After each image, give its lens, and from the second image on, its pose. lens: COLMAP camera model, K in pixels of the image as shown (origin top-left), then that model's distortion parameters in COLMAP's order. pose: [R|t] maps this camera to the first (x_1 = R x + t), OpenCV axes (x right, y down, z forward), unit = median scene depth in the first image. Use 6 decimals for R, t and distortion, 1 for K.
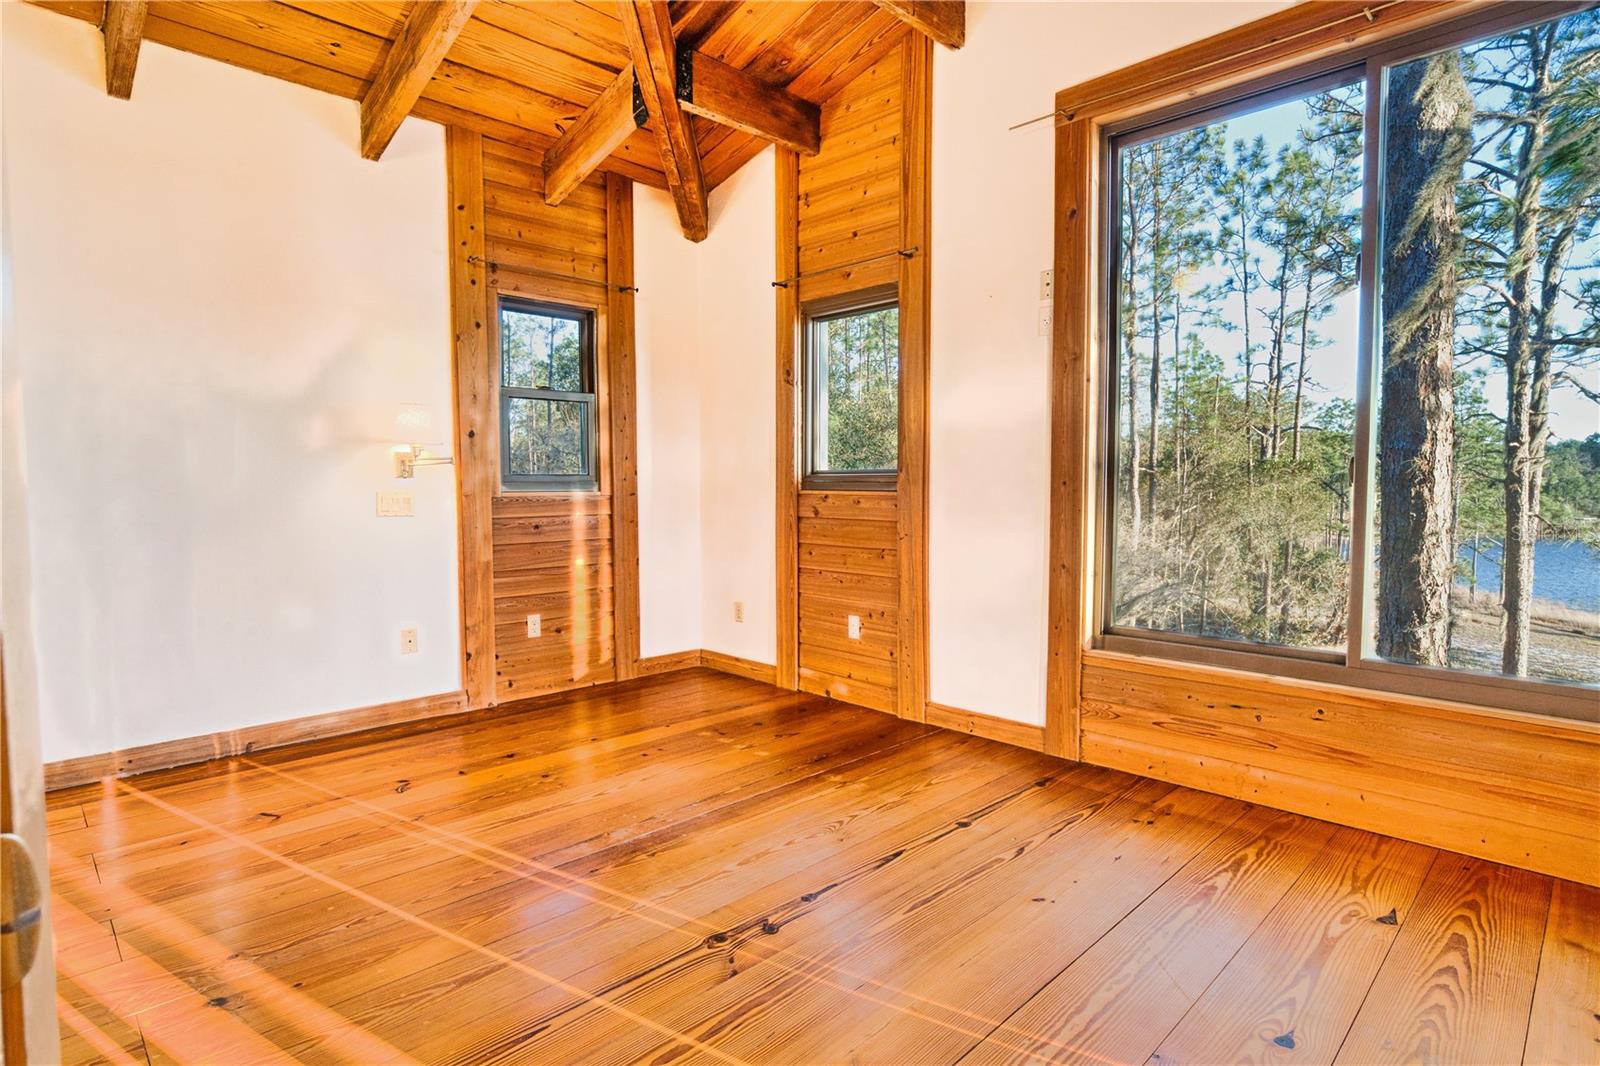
lens RADIAL K [[834.2, 0, 800.0], [0, 834.2, 533.0], [0, 0, 1]] dist [-0.032813, 0.001052]
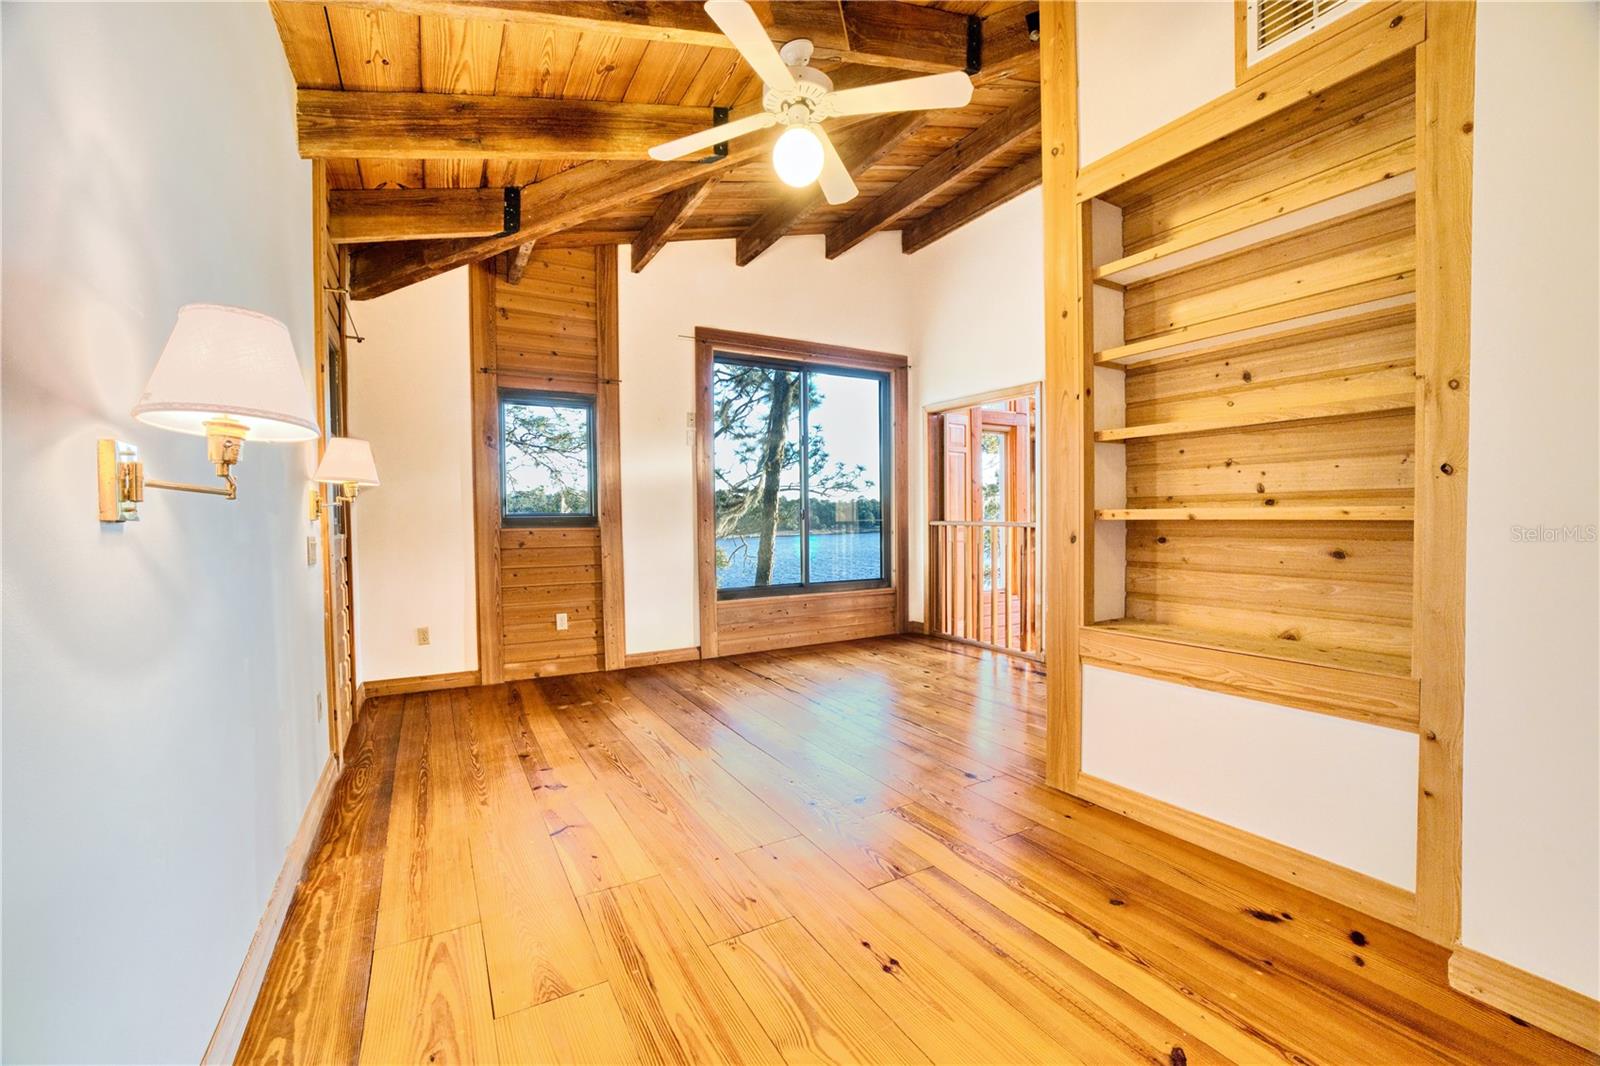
lens RADIAL K [[659.7, 0, 800.0], [0, 659.7, 533.0], [0, 0, 1]] dist [-0.043222, 0.008682]
pose [[0.248692, -0.026968, 0.968207, -1.018196], [0.068775, 0.997581, 0.010121, -0.026283], [-0.966138, 0.064071, 0.249945, 0.331919]]
